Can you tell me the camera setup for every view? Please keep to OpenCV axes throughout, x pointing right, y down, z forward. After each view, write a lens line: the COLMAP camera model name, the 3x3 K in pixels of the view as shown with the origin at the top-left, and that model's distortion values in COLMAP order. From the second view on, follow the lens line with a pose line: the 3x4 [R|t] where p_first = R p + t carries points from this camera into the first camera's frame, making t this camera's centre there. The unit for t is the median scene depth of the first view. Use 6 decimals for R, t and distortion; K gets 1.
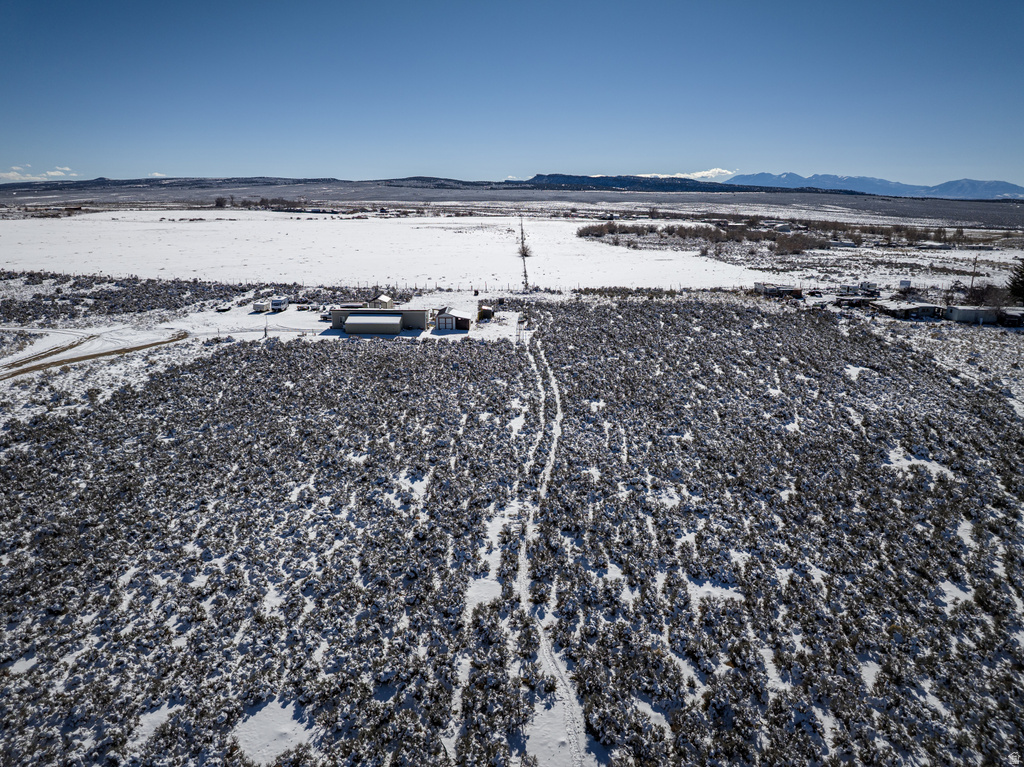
lens RADIAL K [[724.4, 0, 509.9], [0, 724.4, 374.4], [0, 0, 1]] dist [-0.042831, 0.005823]
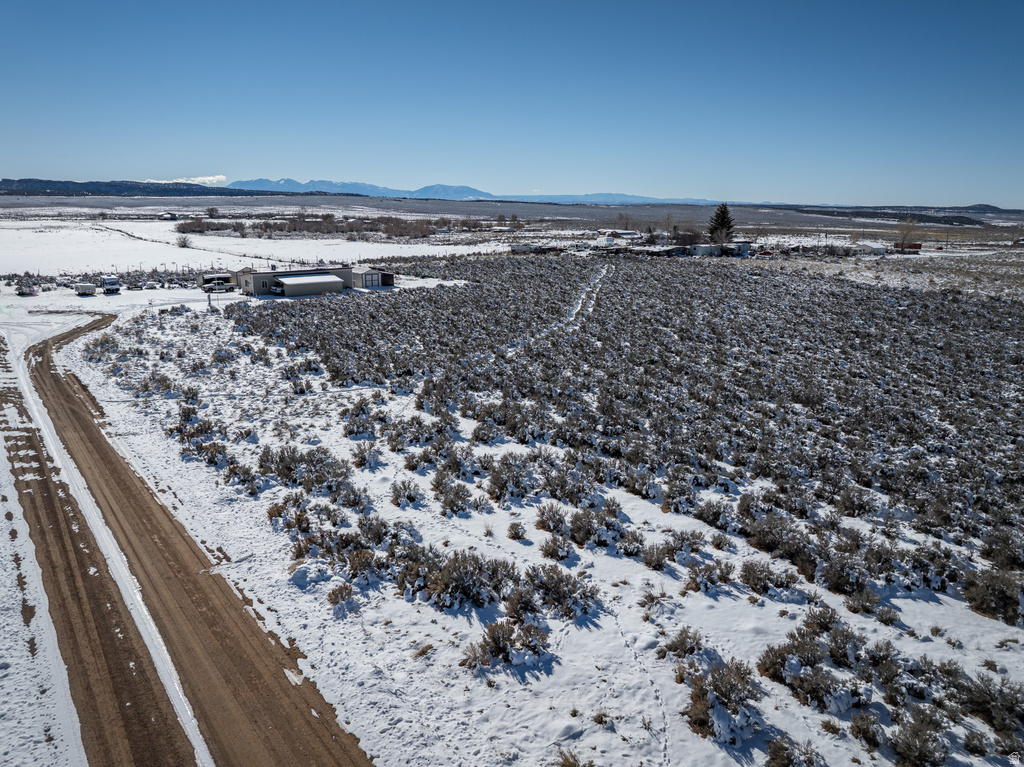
lens RADIAL K [[724.4, 0, 509.9], [0, 724.4, 374.4], [0, 0, 1]] dist [-0.042831, 0.005823]
pose [[0.796486, -0.143535, 0.587374, -0.720955], [0.148344, 0.988114, 0.040307, 0.056300], [-0.586178, 0.055029, 0.808311, 0.185515]]
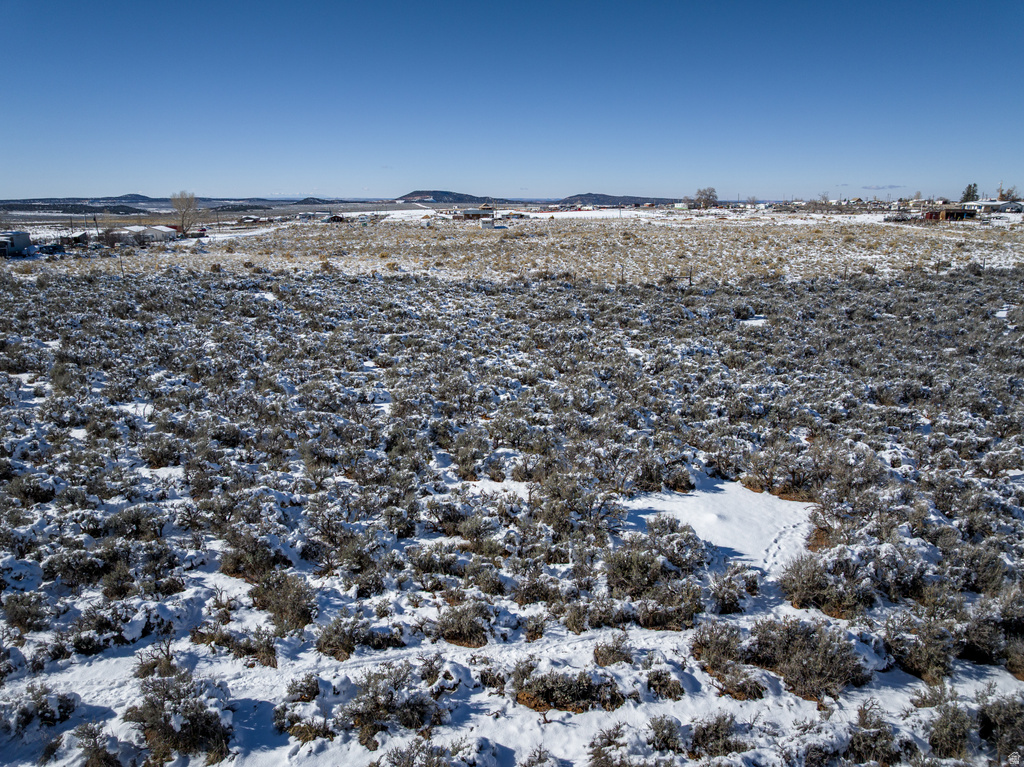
lens RADIAL K [[724.4, 0, 509.9], [0, 724.4, 374.4], [0, 0, 1]] dist [-0.042831, 0.005823]
pose [[-0.130118, -0.247996, 0.959983, -0.041763], [0.247449, 0.929454, 0.273649, -0.046051], [-0.960124, 0.273154, -0.059573, 0.886342]]
